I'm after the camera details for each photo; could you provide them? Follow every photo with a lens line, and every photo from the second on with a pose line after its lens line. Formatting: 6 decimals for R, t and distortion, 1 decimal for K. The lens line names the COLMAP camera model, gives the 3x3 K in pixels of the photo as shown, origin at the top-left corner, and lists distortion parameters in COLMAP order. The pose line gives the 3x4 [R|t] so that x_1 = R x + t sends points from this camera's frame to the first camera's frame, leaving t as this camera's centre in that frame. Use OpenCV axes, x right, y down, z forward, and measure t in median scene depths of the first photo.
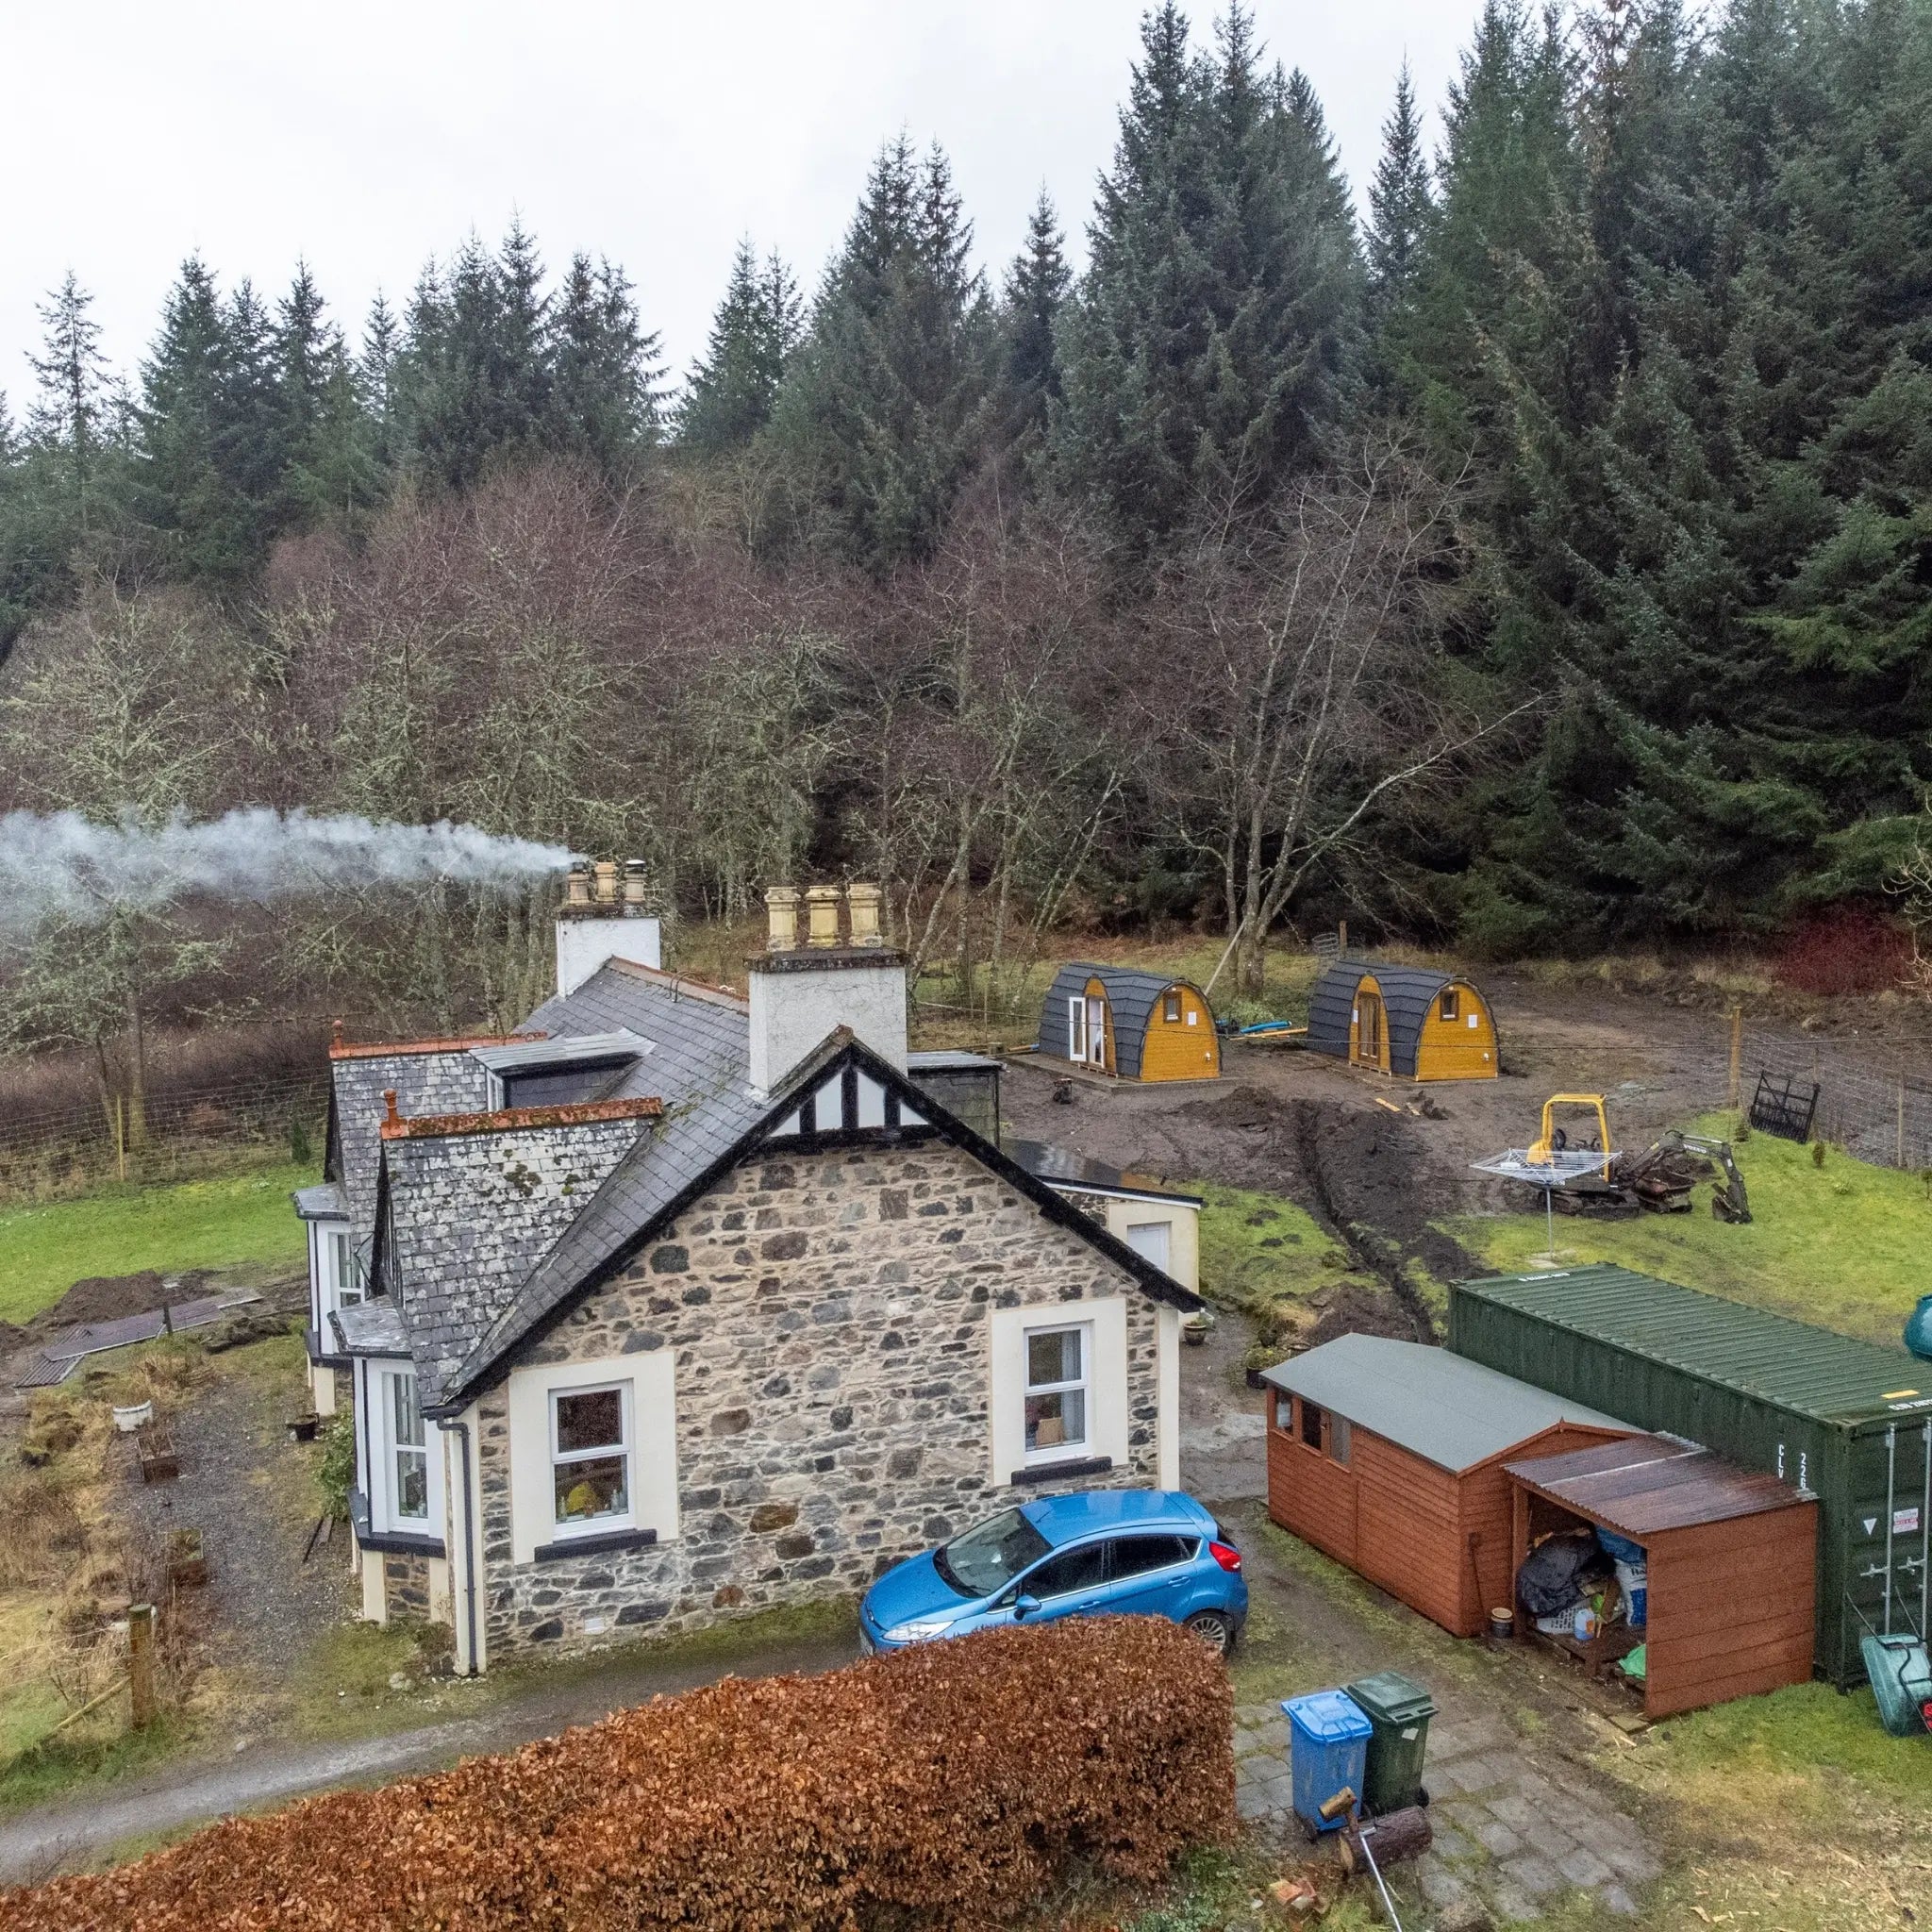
lens RADIAL K [[1874.3, 0, 966.0], [0, 1874.3, 966.0], [0, 0, 1]] dist [0.166891, -0.304689]
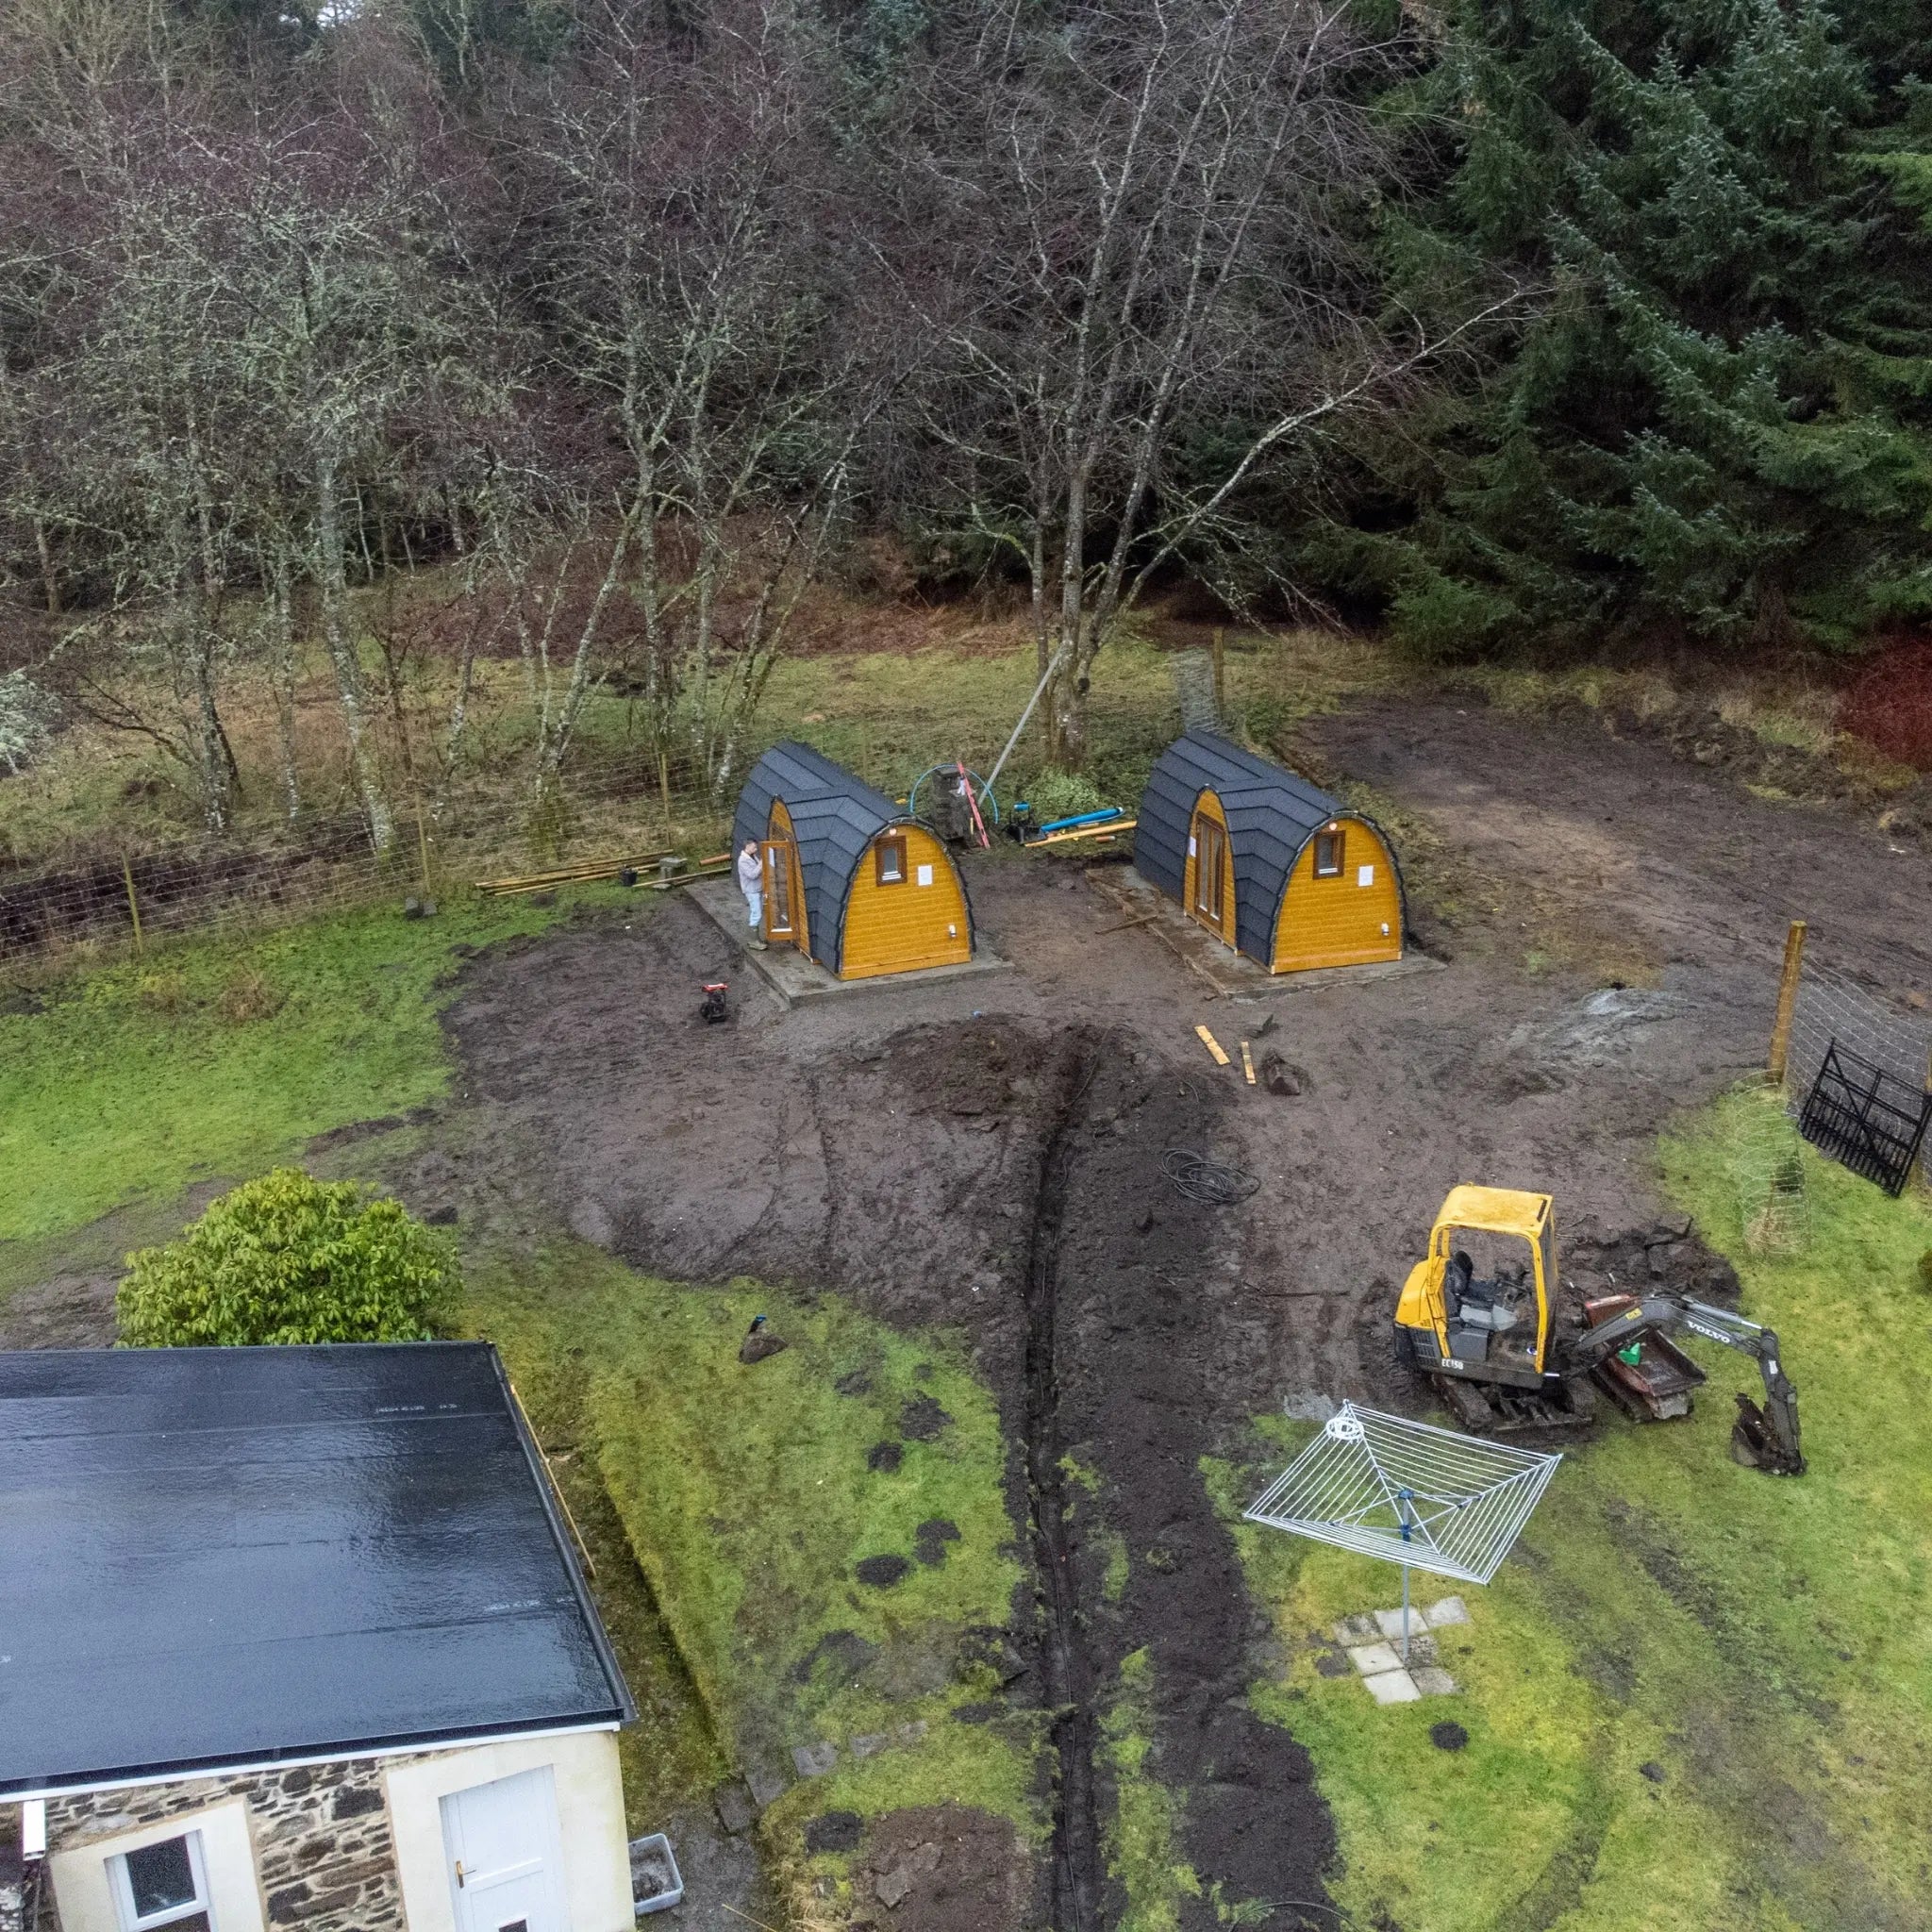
lens RADIAL K [[1921.9, 0, 957.0], [0, 1921.9, 934.8], [0, 0, 1]] dist [0.099538, -0.051361]
pose [[0.999924, -0.011762, 0.003796, 0.108032], [0.010559, 0.972610, 0.232204, -0.085382], [-0.006424, -0.232147, 0.972660, 0.312132]]
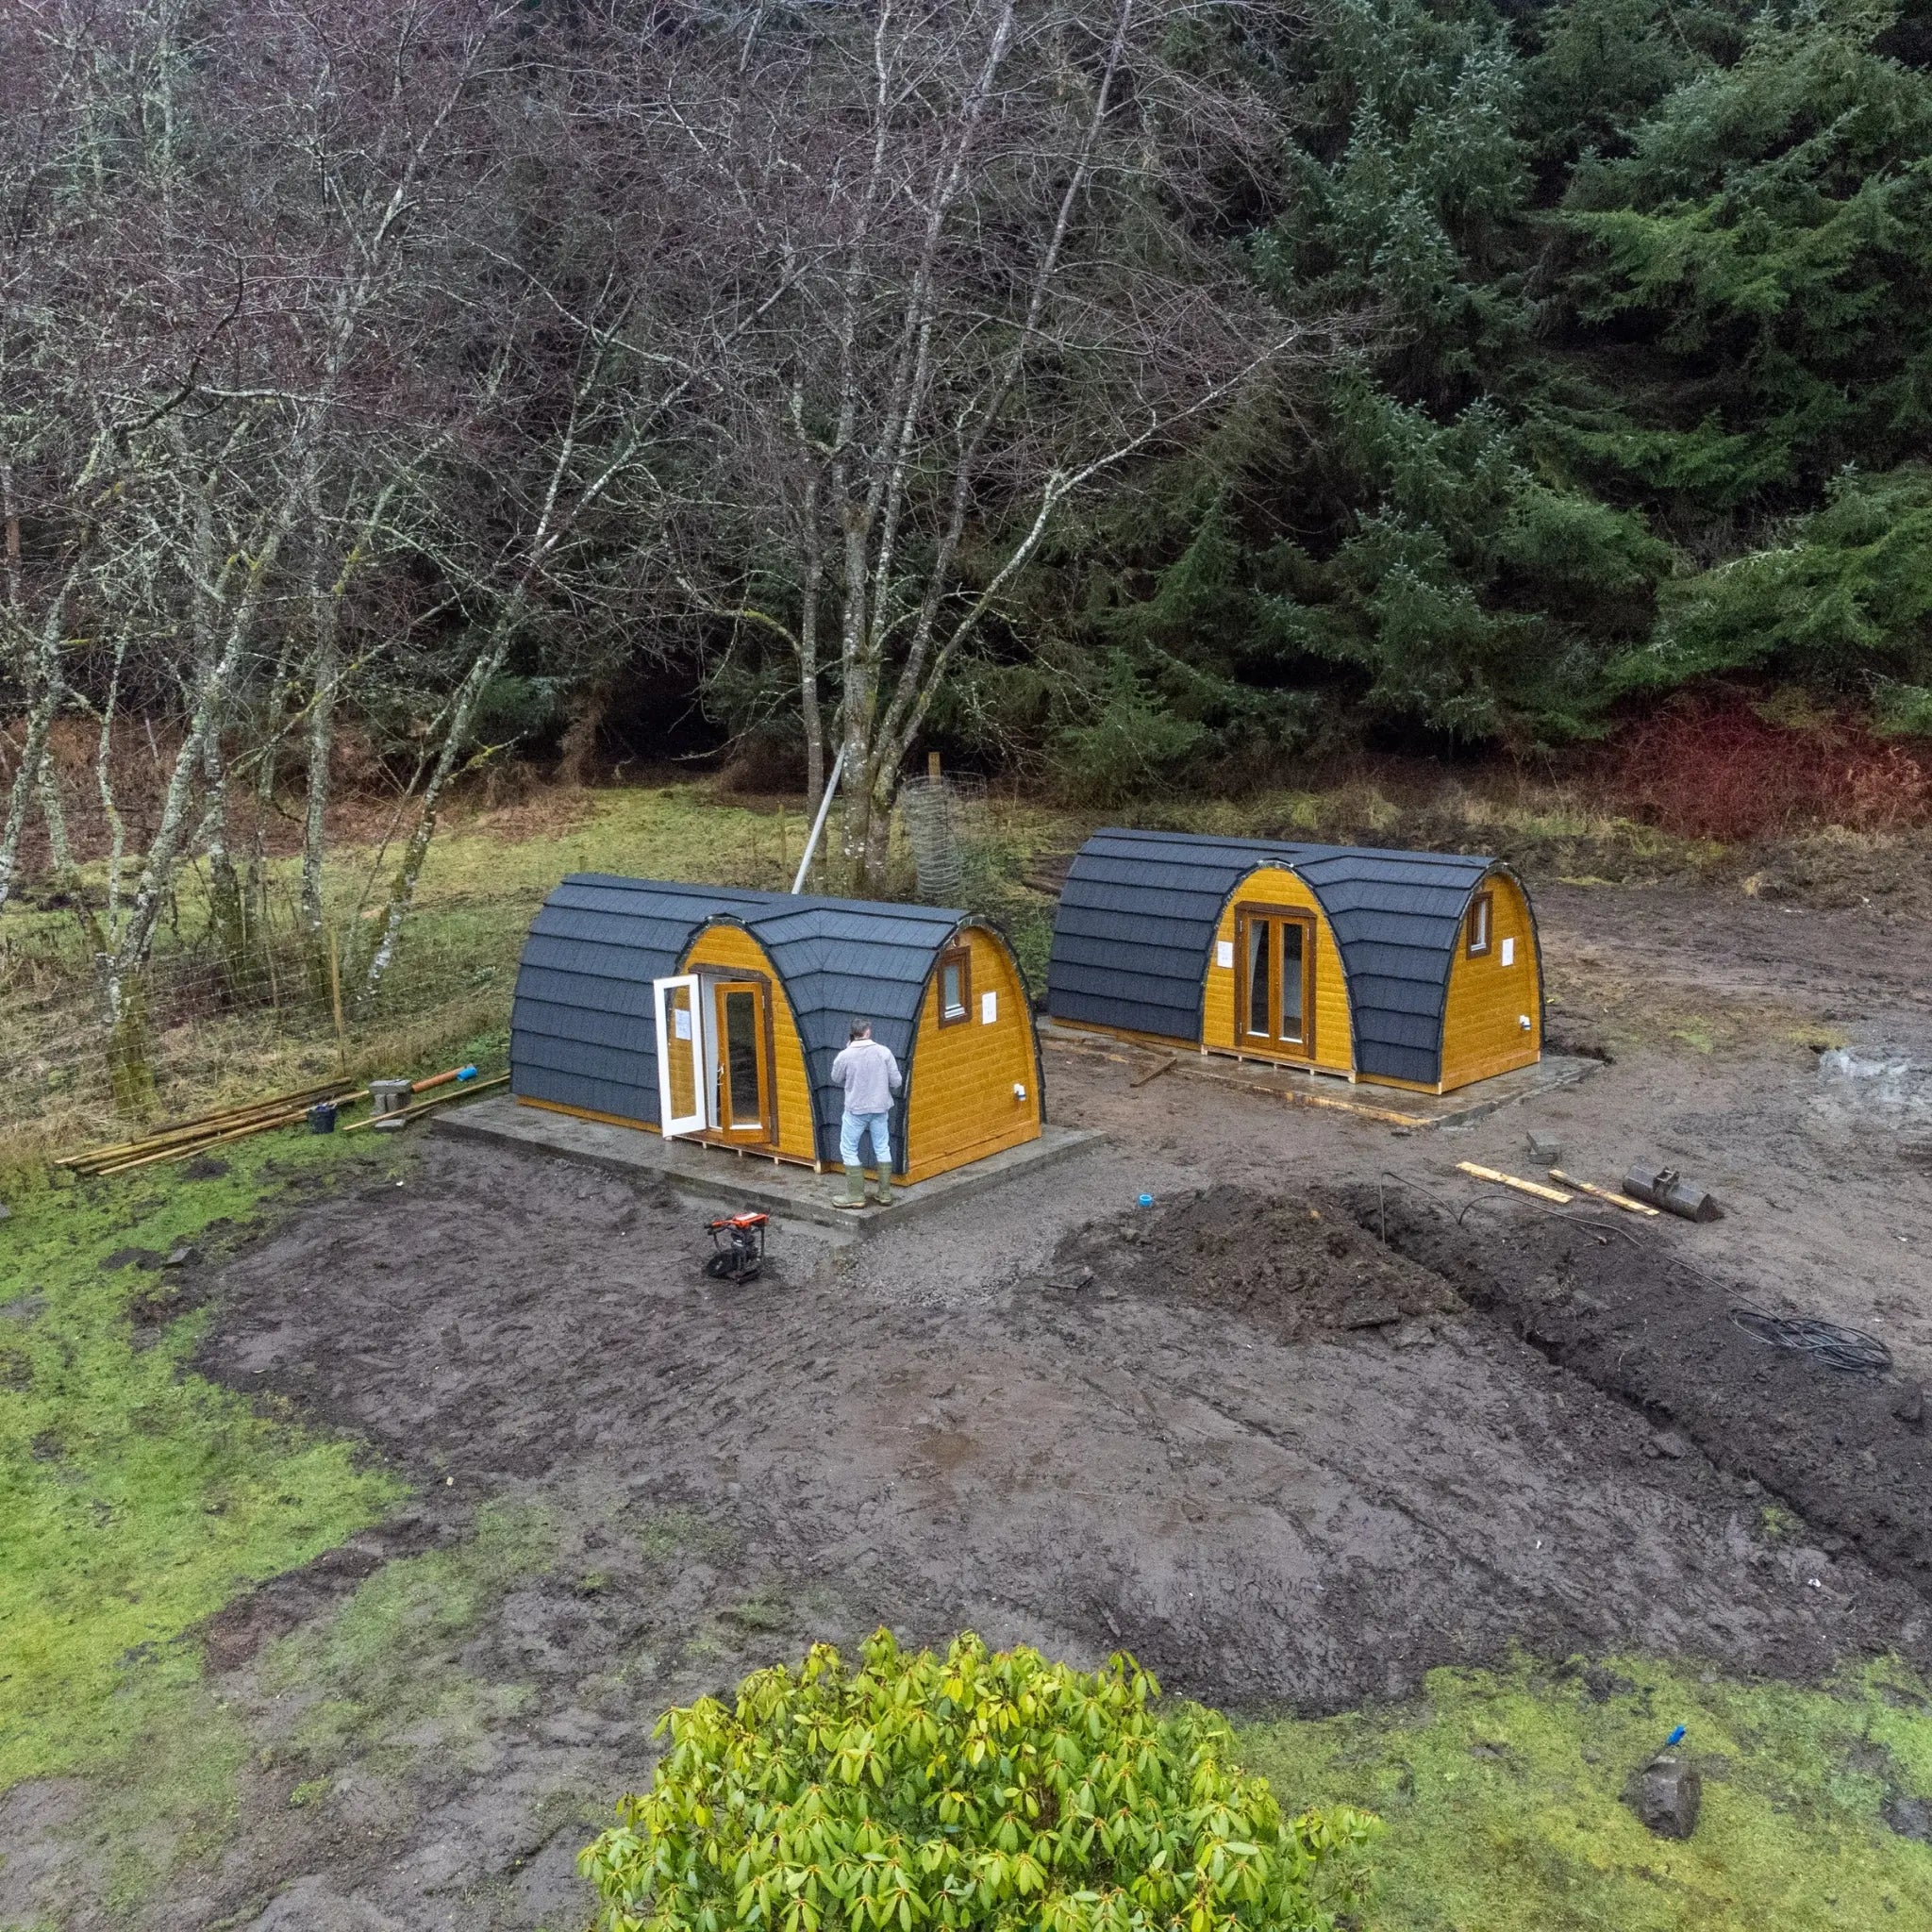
lens RADIAL K [[1921.9, 0, 957.0], [0, 1921.9, 934.8], [0, 0, 1]] dist [0.099538, -0.051361]
pose [[0.879485, -0.088390, 0.467646, -0.067662], [0.053681, 0.994755, 0.087064, -0.020798], [-0.472889, -0.051468, 0.879618, 0.534137]]
